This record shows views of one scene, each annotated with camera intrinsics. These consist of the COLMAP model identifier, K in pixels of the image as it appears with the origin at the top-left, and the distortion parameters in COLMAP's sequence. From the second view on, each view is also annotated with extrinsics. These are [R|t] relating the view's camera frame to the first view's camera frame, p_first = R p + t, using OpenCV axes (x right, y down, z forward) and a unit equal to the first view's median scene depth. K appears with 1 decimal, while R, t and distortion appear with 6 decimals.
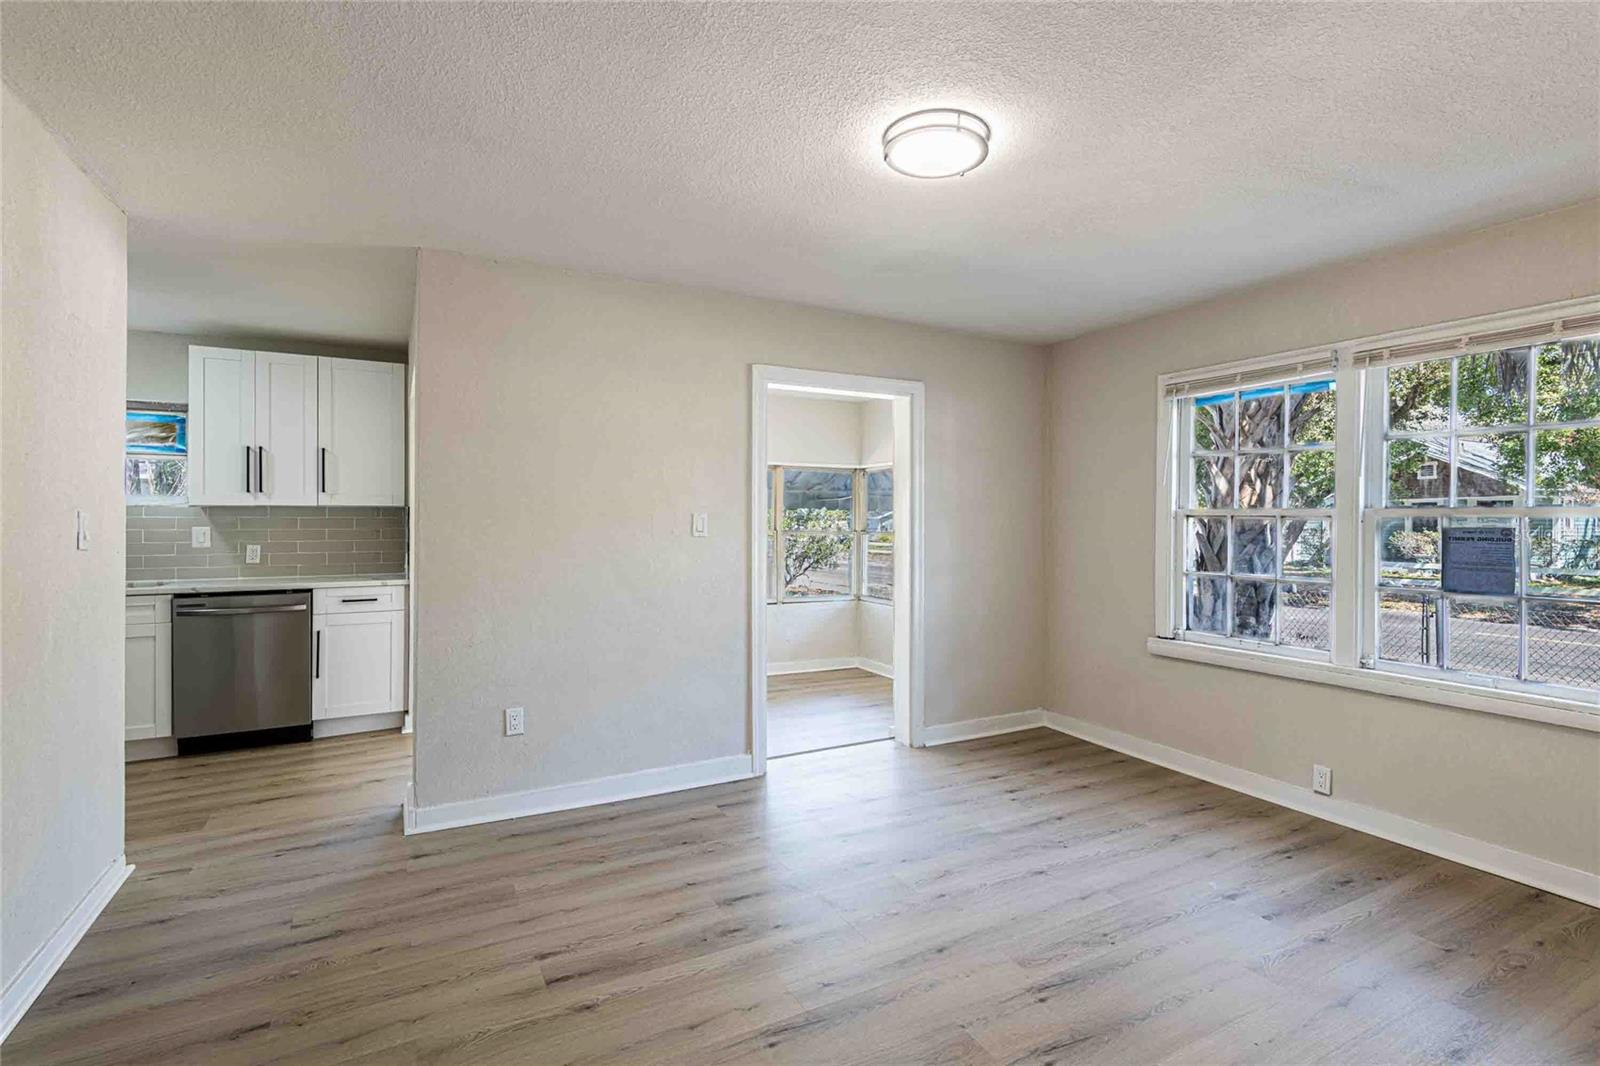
lens RADIAL K [[739.8, 0, 811.5], [0, 739.8, 525.8], [0, 0, 1]] dist [0.030360, -0.014457]
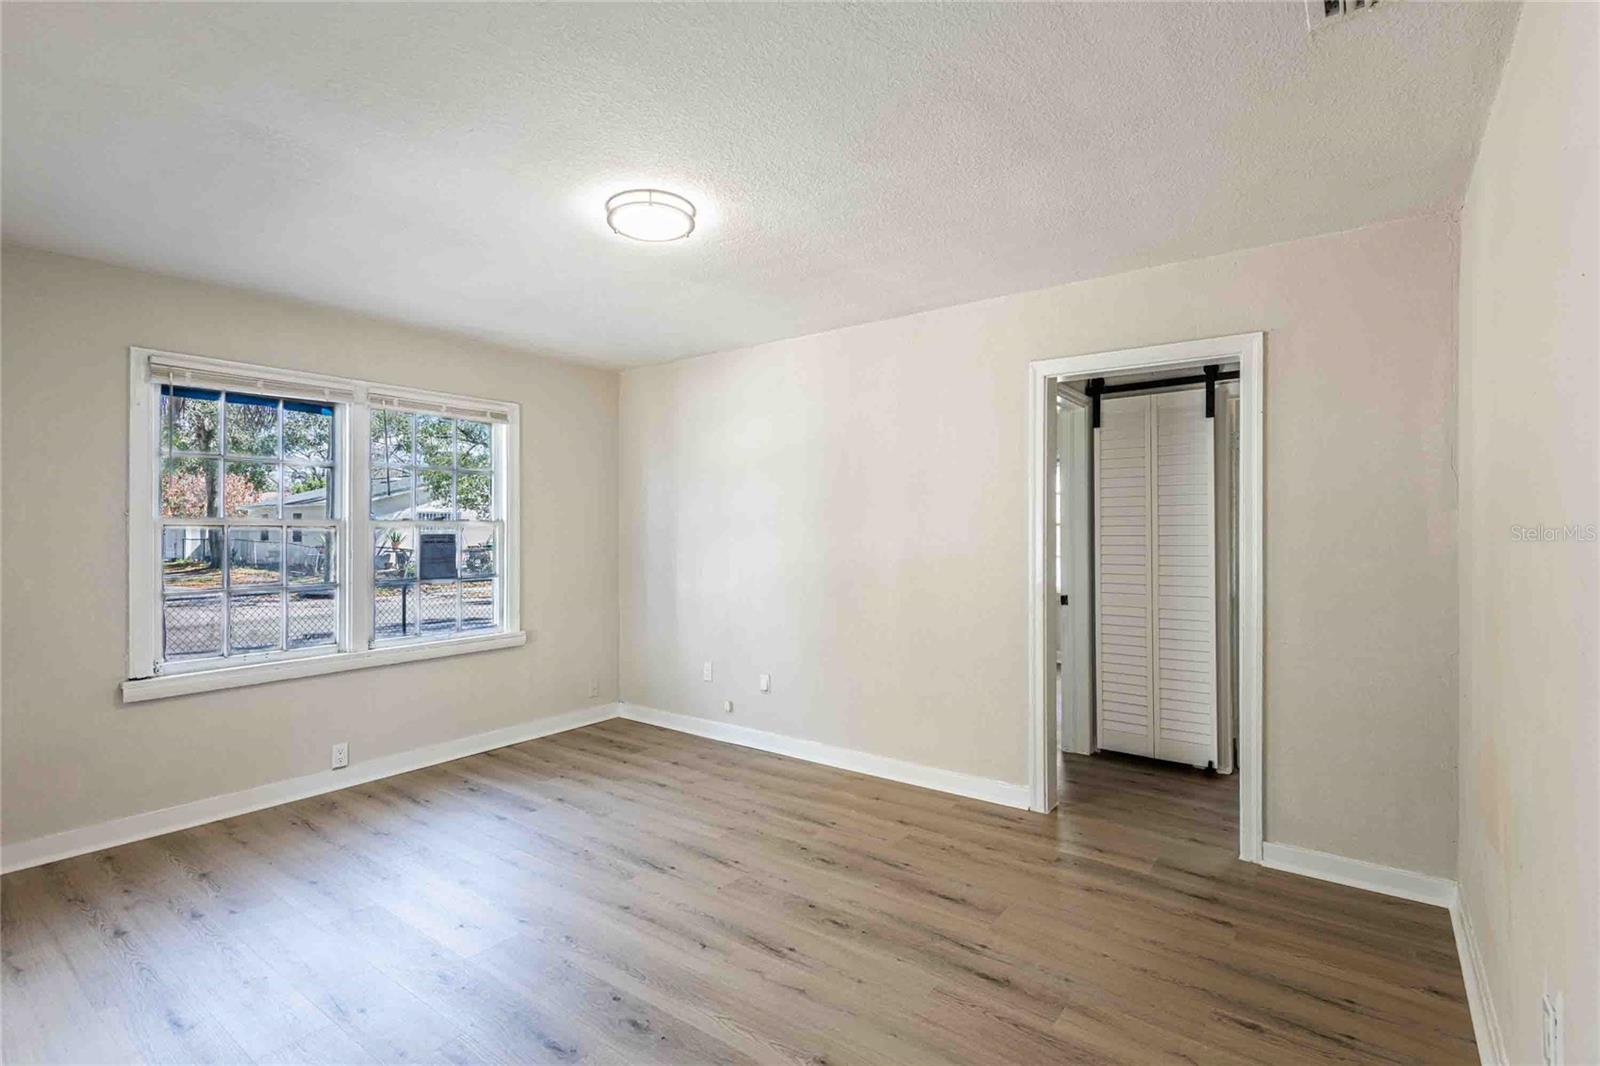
lens RADIAL K [[739.8, 0, 810.9], [0, 739.8, 528.2], [0, 0, 1]] dist [0.030360, -0.014457]
pose [[-0.412746, -0.002244, 0.910843, -0.707120], [0.008949, 0.999939, 0.006519, -0.011393], [-0.910802, 0.010842, -0.412701, 0.869776]]
